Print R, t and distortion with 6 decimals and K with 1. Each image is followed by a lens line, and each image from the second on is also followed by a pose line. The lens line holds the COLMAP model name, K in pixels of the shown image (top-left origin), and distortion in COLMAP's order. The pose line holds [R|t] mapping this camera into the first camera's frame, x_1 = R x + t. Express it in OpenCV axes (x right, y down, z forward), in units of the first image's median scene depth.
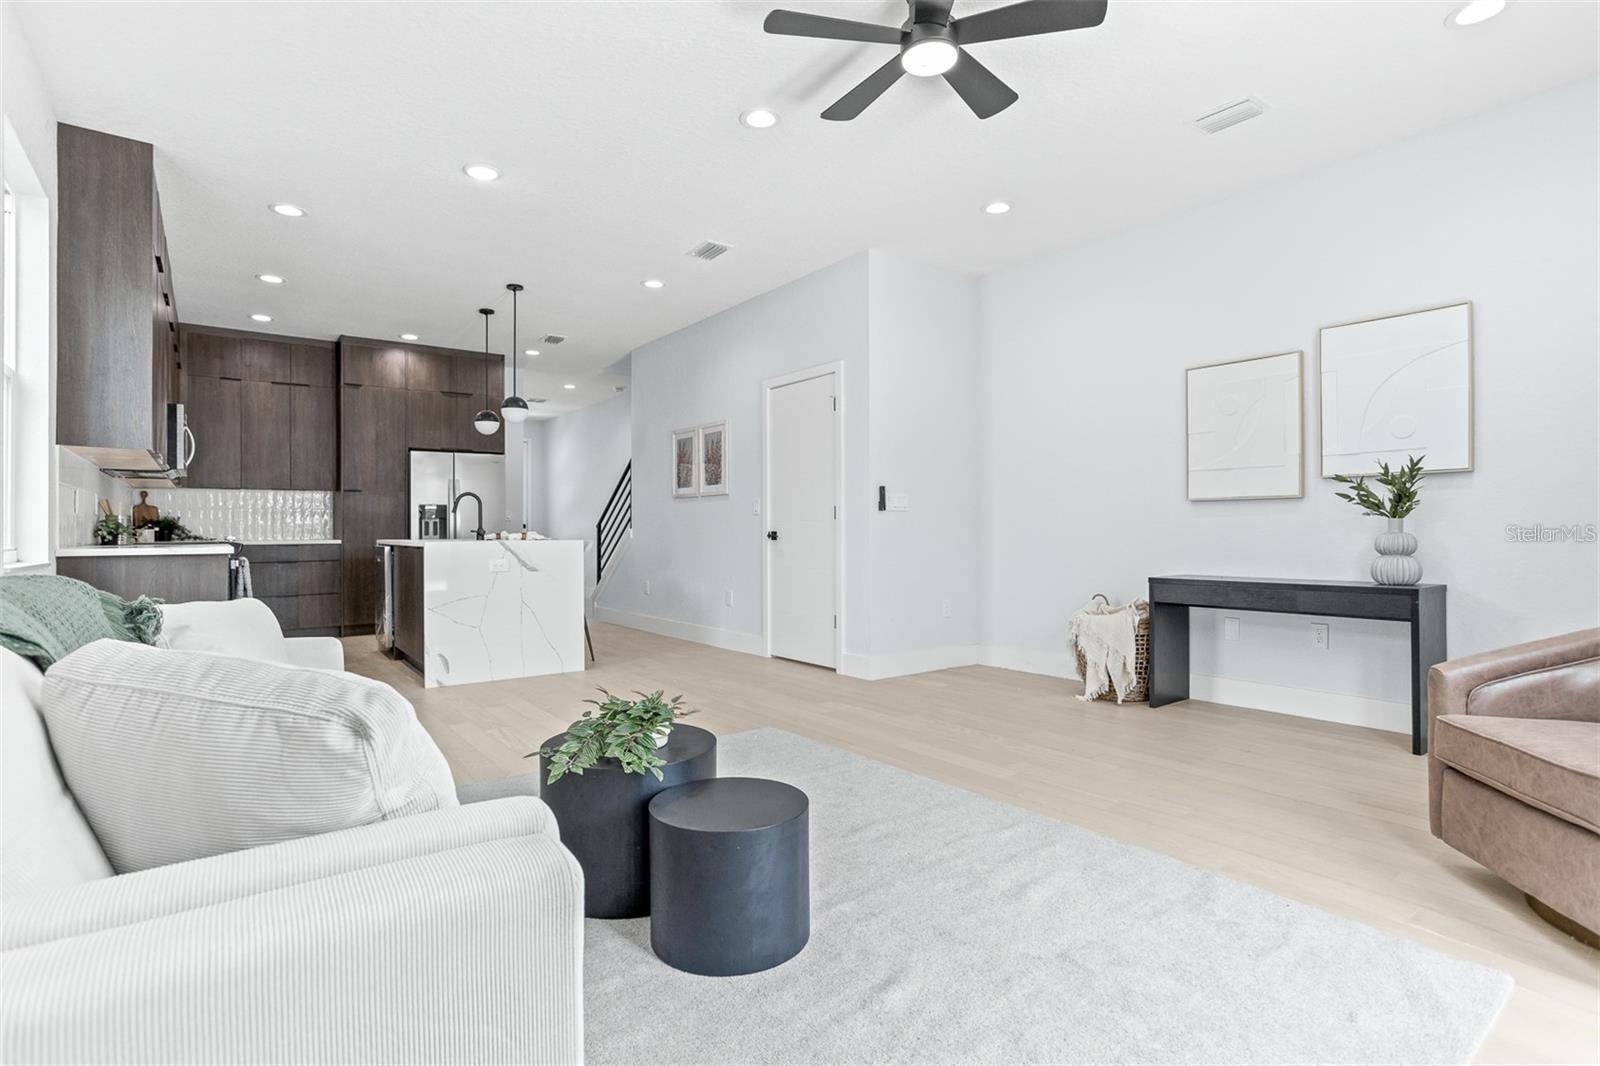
lens RADIAL K [[872.3, 0, 800.0], [0, 872.3, 533.0], [0, 0, 1]] dist [-0.001848, 0.000550]
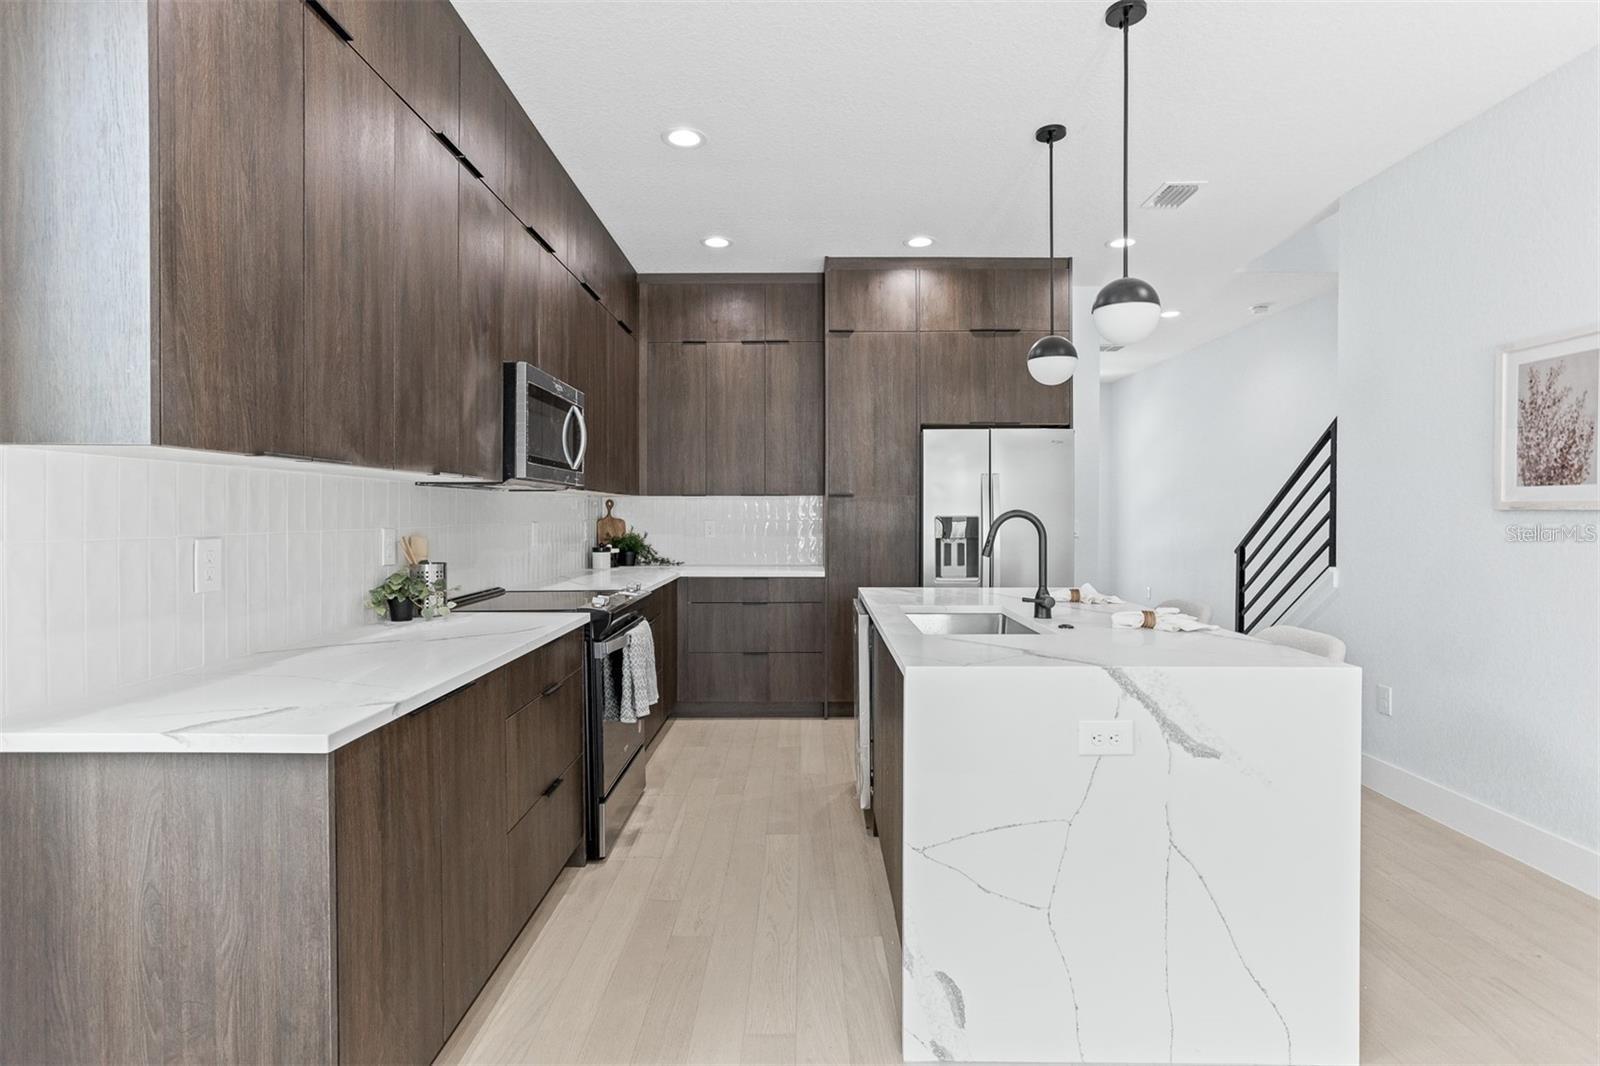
lens RADIAL K [[873.0, 0, 800.0], [0, 873.0, 533.0], [0, 0, 1]] dist [-0.034120, 0.000074]
pose [[0.827471, 0.012419, -0.561371, -0.172952], [-0.000548, 0.999773, 0.021310, -0.034469], [0.561508, -0.017326, 0.827290, 0.443643]]
